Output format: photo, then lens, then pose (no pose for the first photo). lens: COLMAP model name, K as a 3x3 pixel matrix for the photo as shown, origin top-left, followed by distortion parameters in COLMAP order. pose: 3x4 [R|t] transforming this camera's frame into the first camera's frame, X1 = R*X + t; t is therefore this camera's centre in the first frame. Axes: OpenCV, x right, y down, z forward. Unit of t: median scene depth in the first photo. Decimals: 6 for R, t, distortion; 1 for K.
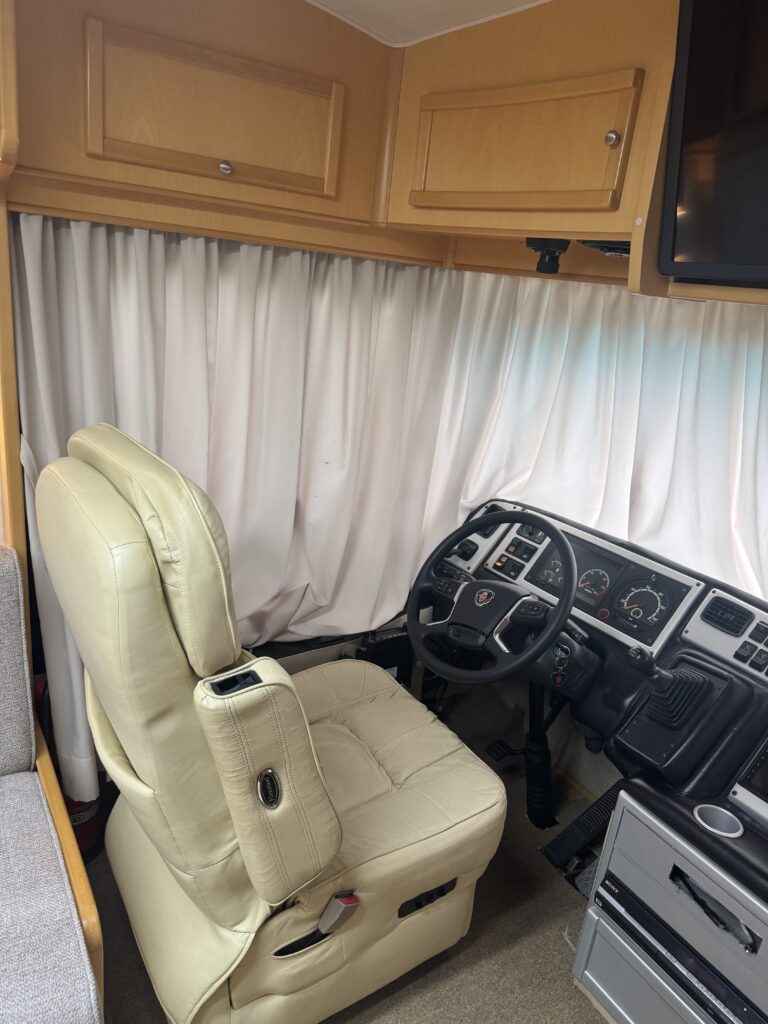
lens RADIAL K [[725.4, 0, 373.1], [0, 725.4, 514.3], [0, 0, 1]] dist [0.035324, -0.031677]
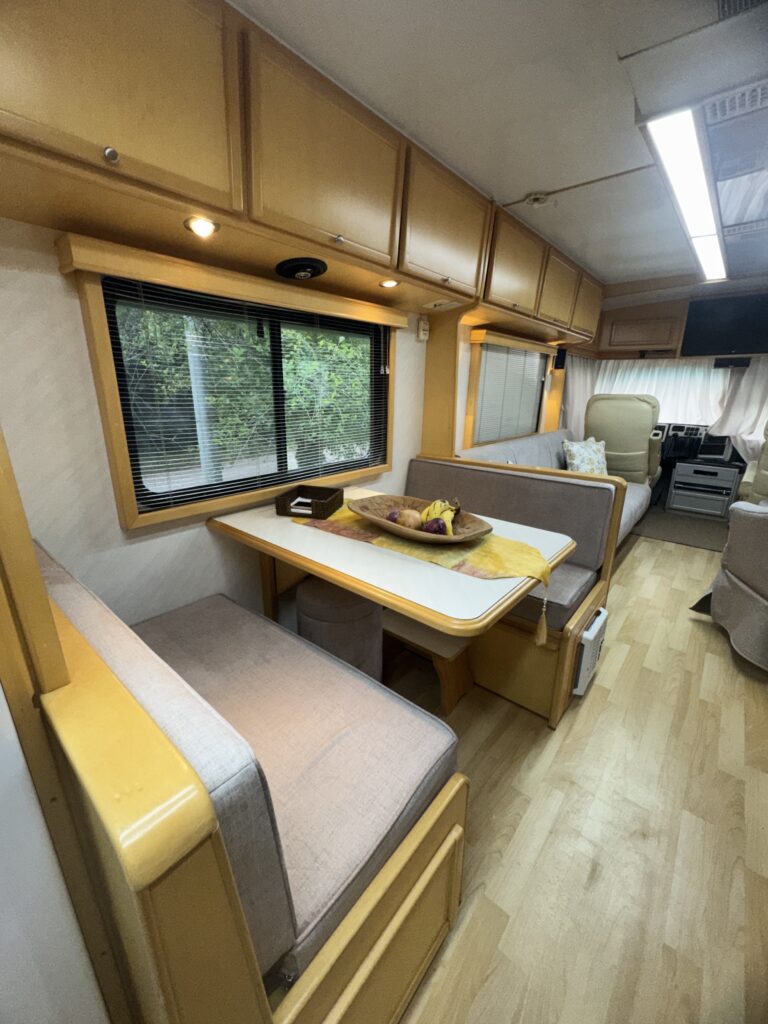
lens RADIAL K [[407.8, 0, 385.2], [0, 407.8, 512.4], [0, 0, 1]] dist [-0.003374, 0.000302]
pose [[0.946304, -0.186969, 0.263725, -2.009108], [0.185944, 0.982130, 0.029076, 0.235308], [-0.264449, 0.021523, 0.964159, -0.959164]]
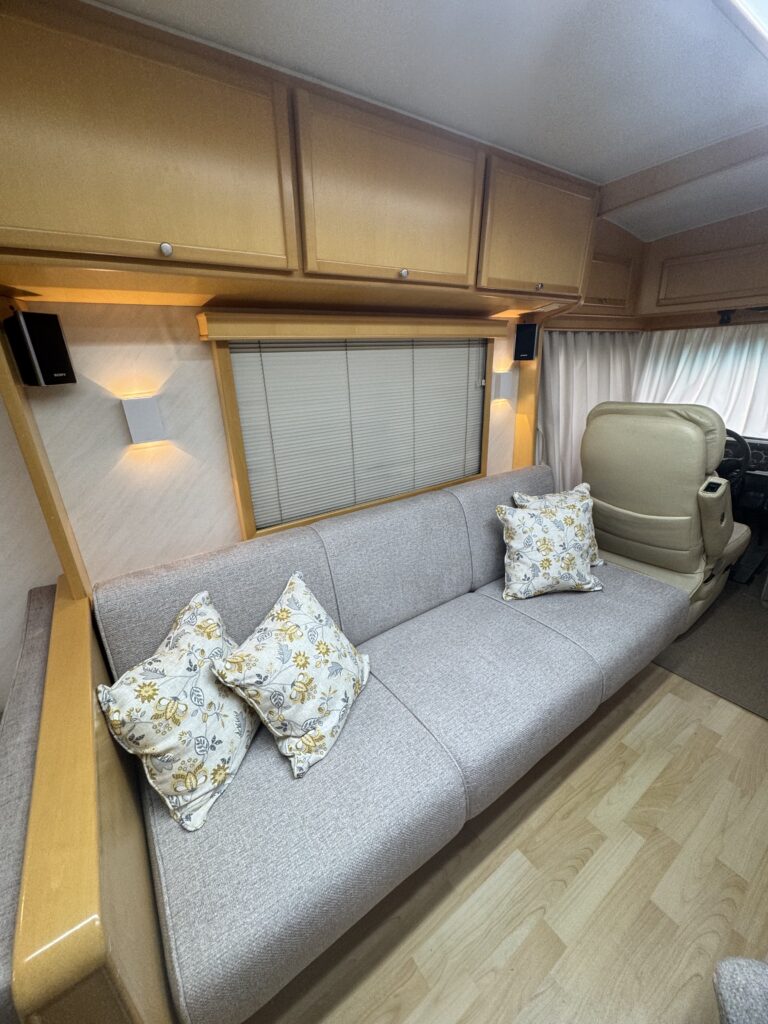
lens RADIAL K [[407.8, 0, 384.0], [0, 407.8, 510.0], [0, 0, 1]] dist [-0.003374, 0.000302]
pose [[0.987102, -0.160089, -0.001248, -0.934817], [0.160041, 0.986541, 0.033517, 0.057668], [-0.004135, -0.033285, 0.999437, -0.370717]]
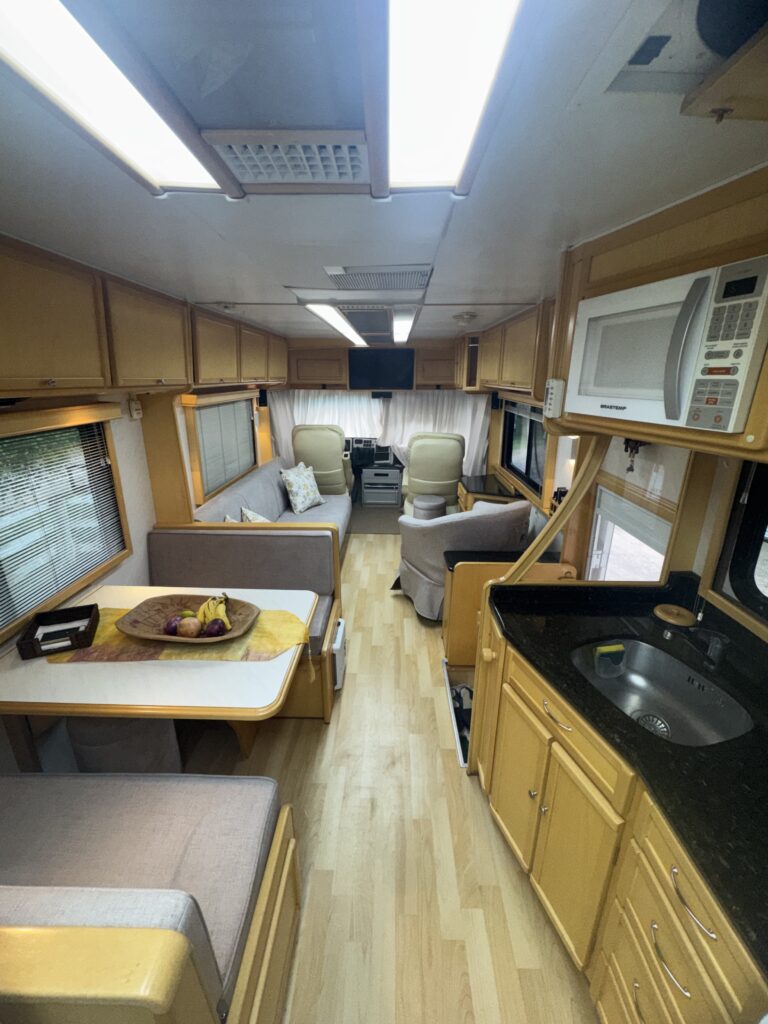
lens RADIAL K [[407.8, 0, 384.1], [0, 407.8, 512.7], [0, 0, 1]] dist [-0.003374, 0.000302]
pose [[0.541832, -0.362722, 0.758189, -2.114886], [0.306524, 0.925232, 0.223582, -0.005588], [-0.782599, 0.111259, 0.612504, -1.127387]]
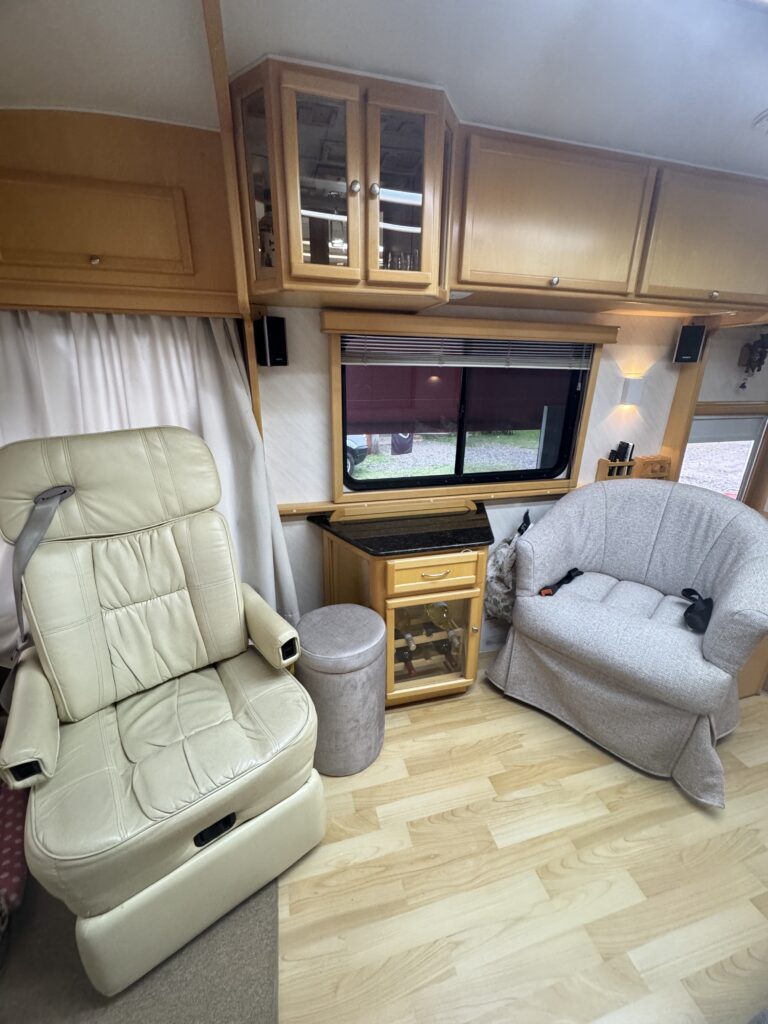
lens RADIAL K [[407.8, 0, 384.0], [0, 407.8, 512.4], [0, 0, 1]] dist [-0.003374, 0.000302]
pose [[-0.952766, -0.194872, 0.232941, -0.240695], [-0.015966, 0.798076, 0.602345, -0.117040], [-0.303285, 0.570175, -0.763491, 0.534368]]
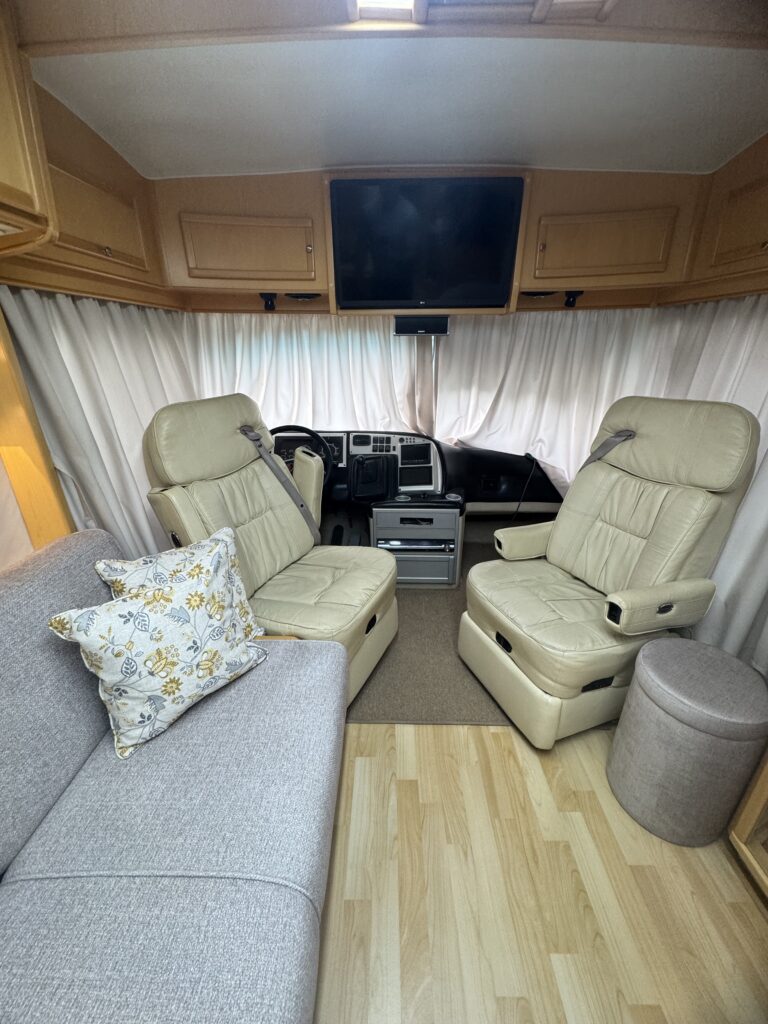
lens RADIAL K [[407.8, 0, 385.8], [0, 407.8, 511.1], [0, 0, 1]] dist [-0.003374, 0.000302]
pose [[0.528765, -0.420020, 0.737557, -0.671861], [0.316844, 0.903835, 0.287561, -0.028149], [-0.787412, 0.081638, 0.610998, 0.036716]]
